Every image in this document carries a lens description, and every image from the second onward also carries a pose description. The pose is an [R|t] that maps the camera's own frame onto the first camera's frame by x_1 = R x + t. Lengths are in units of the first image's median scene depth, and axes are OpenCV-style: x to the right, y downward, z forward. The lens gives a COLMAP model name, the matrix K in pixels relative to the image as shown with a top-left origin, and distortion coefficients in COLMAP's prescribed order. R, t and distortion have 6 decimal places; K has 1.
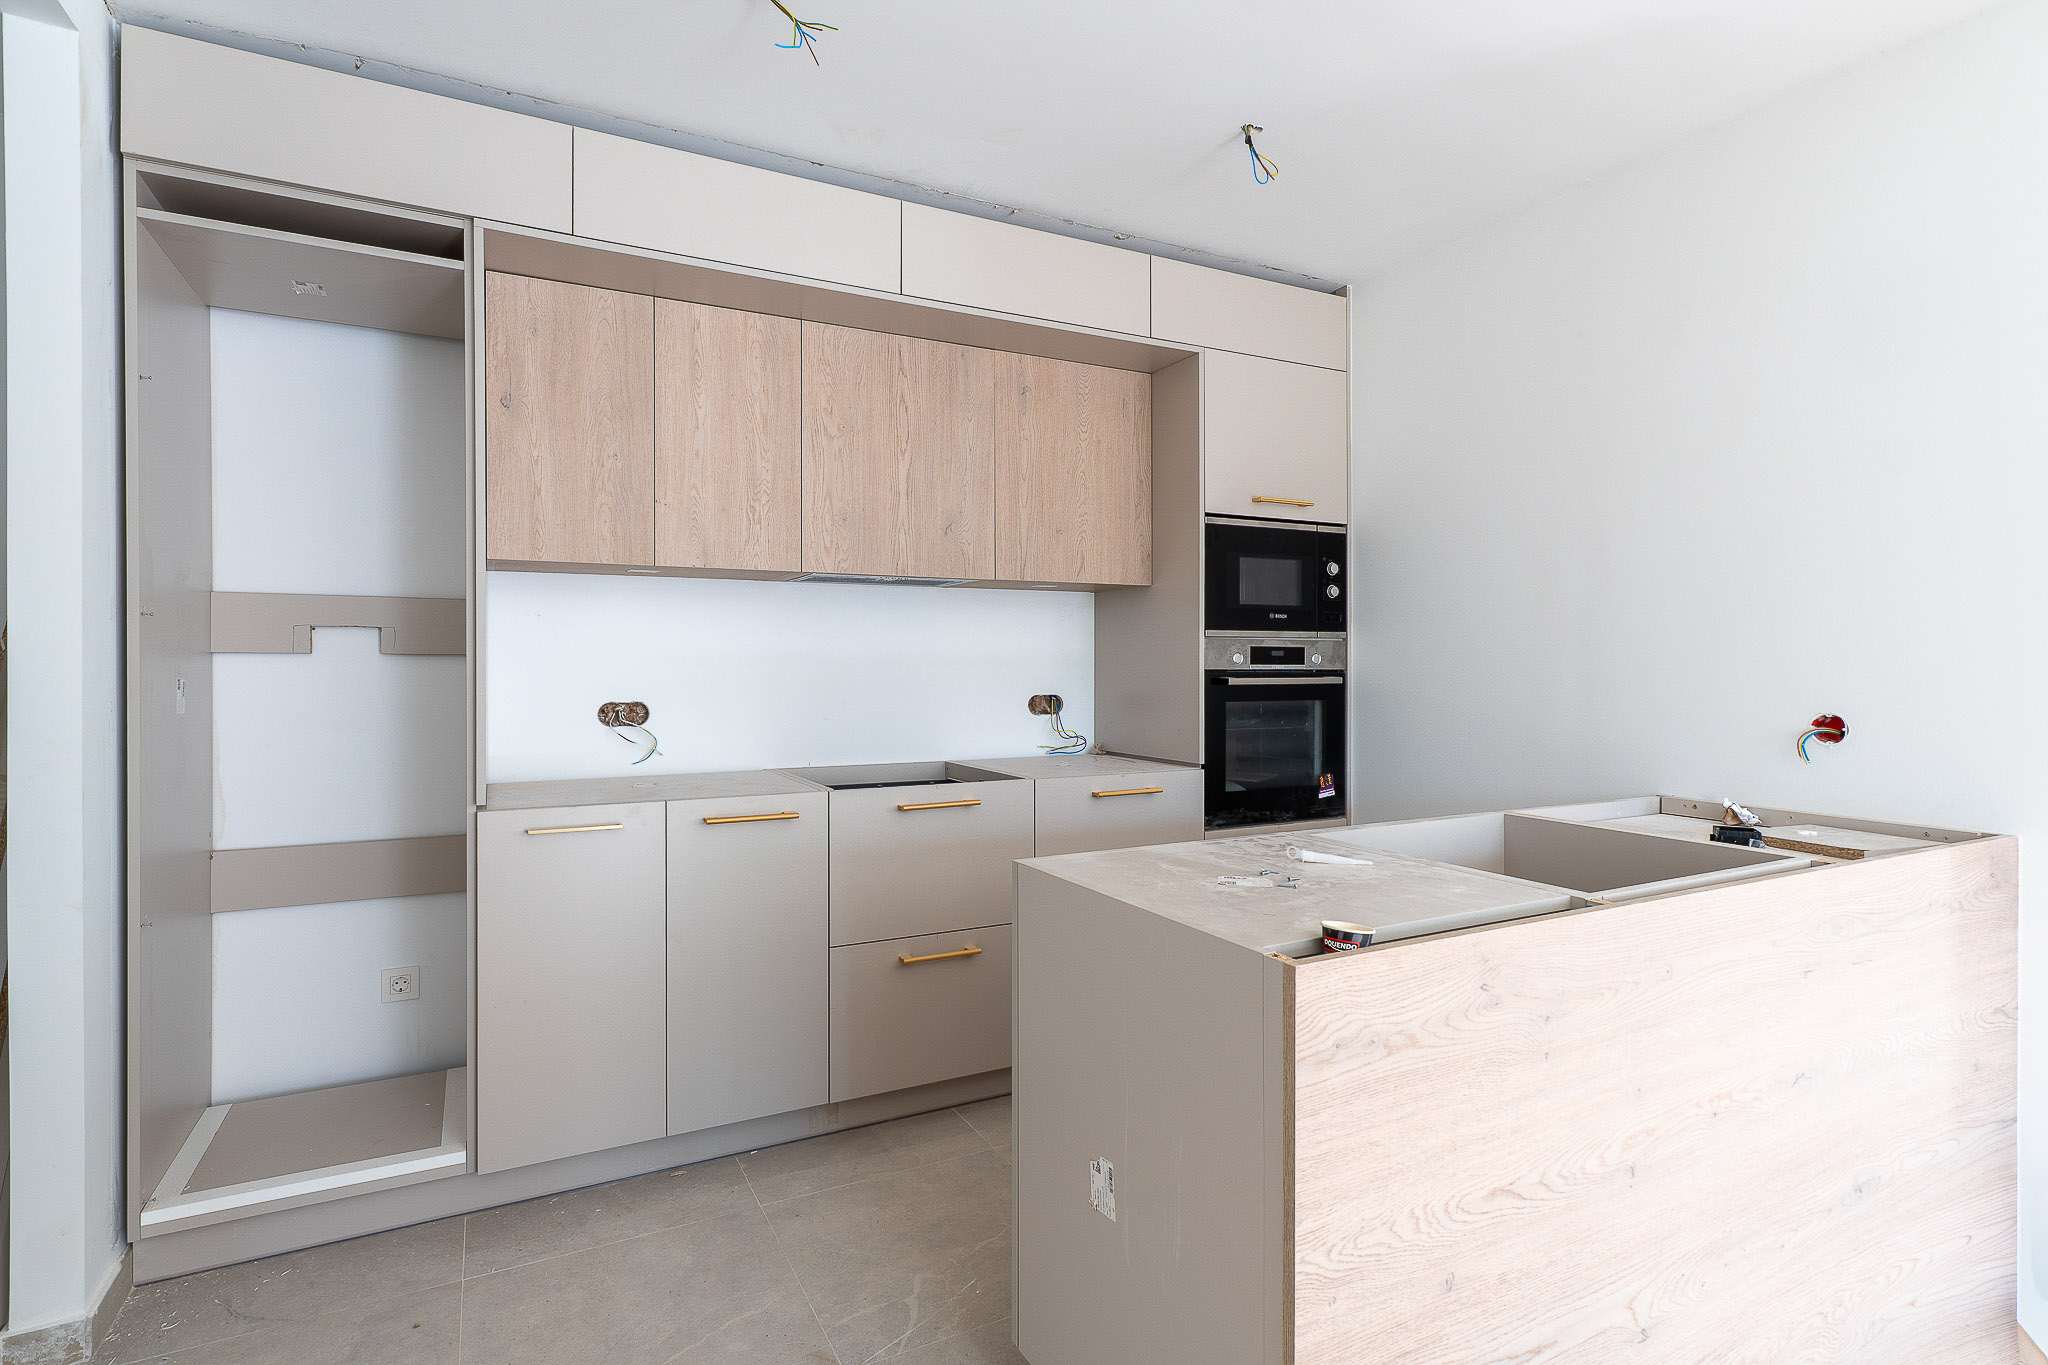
lens RADIAL K [[990.1, 0, 1019.6], [0, 990.1, 675.4], [0, 0, 1]] dist [0.000870, -0.000224]
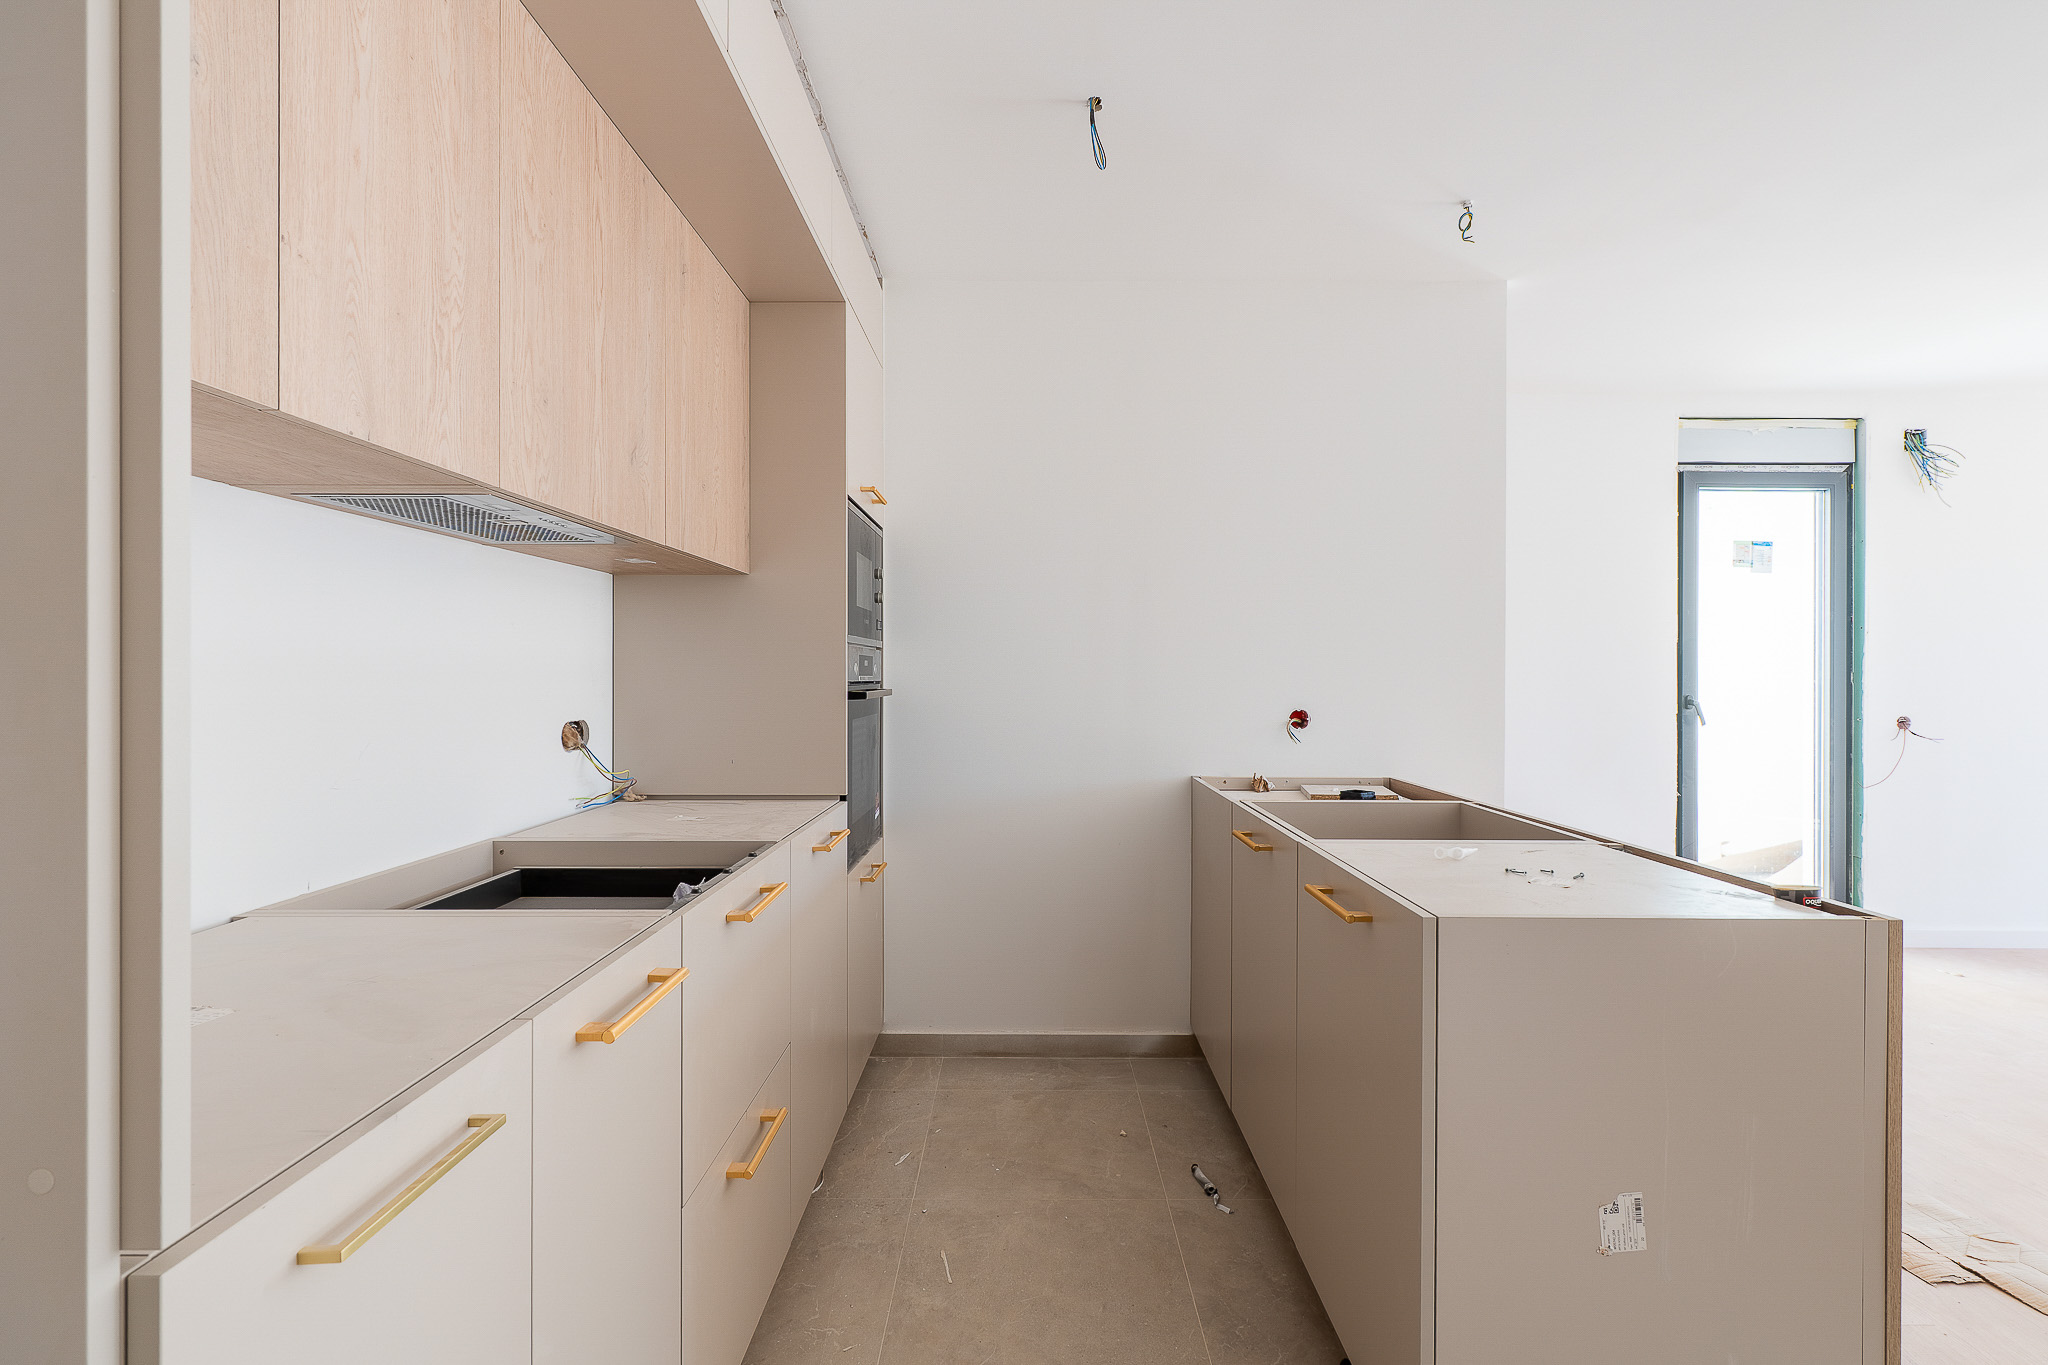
lens RADIAL K [[958.1, 0, 1020.0], [0, 958.1, 669.3], [0, 0, 1]] dist [-0.000528, -0.000173]
pose [[0.461715, 0.004603, 0.887016, -0.529731], [0.005848, 0.999949, -0.008233, -0.010181], [-0.887009, 0.008989, 0.461665, 0.564765]]
